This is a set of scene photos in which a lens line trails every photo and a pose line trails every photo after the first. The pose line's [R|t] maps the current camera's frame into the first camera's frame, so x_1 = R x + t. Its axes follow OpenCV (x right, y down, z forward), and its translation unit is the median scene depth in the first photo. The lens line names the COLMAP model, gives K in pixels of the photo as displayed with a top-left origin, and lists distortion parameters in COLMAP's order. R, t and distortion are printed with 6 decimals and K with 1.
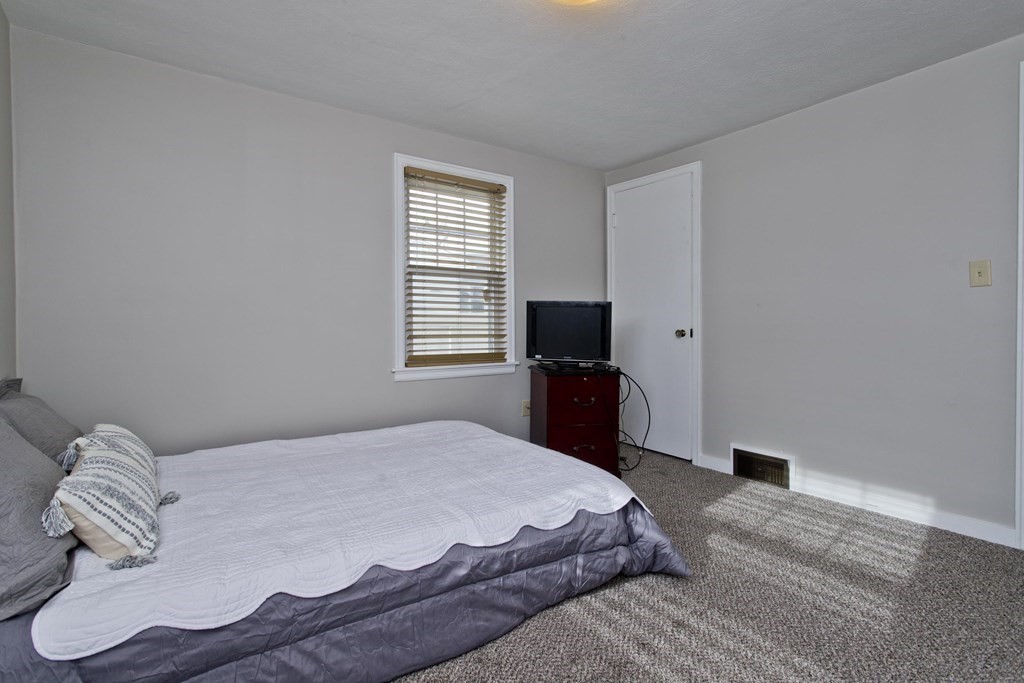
lens RADIAL K [[483.1, 0, 514.0], [0, 483.1, 321.9], [0, 0, 1]] dist [0.001671, 0.000329]
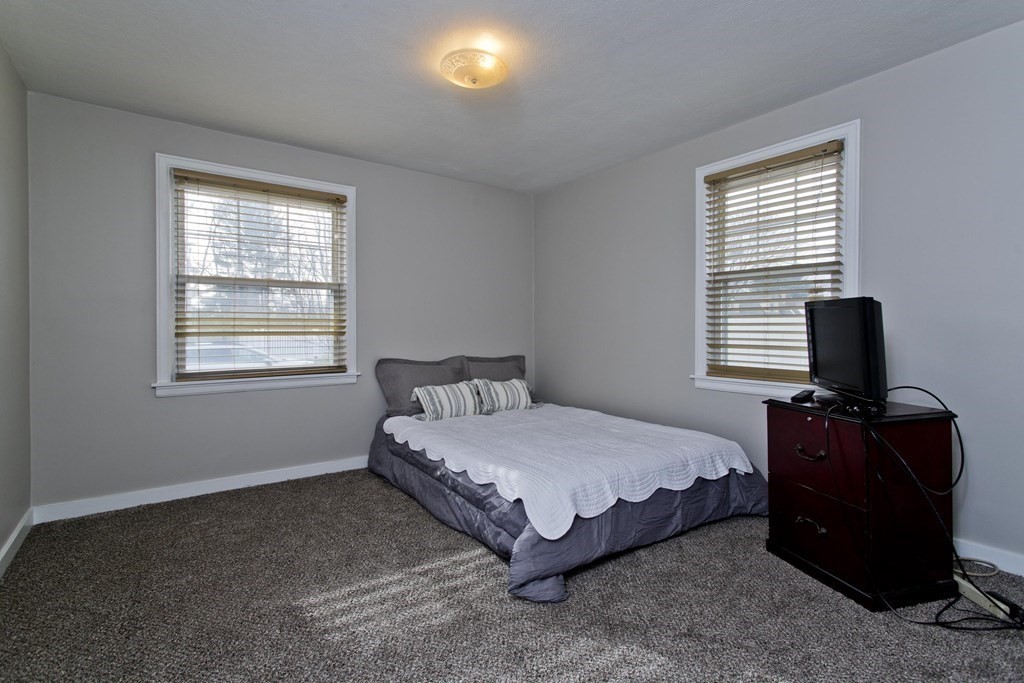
lens RADIAL K [[483.1, 0, 514.0], [0, 483.1, 321.9], [0, 0, 1]] dist [0.001671, 0.000329]
pose [[0.030504, -0.016607, -0.999397, 0.759226], [0.000140, 0.999862, -0.016610, -0.001038], [0.999535, 0.000367, 0.030502, 0.557651]]
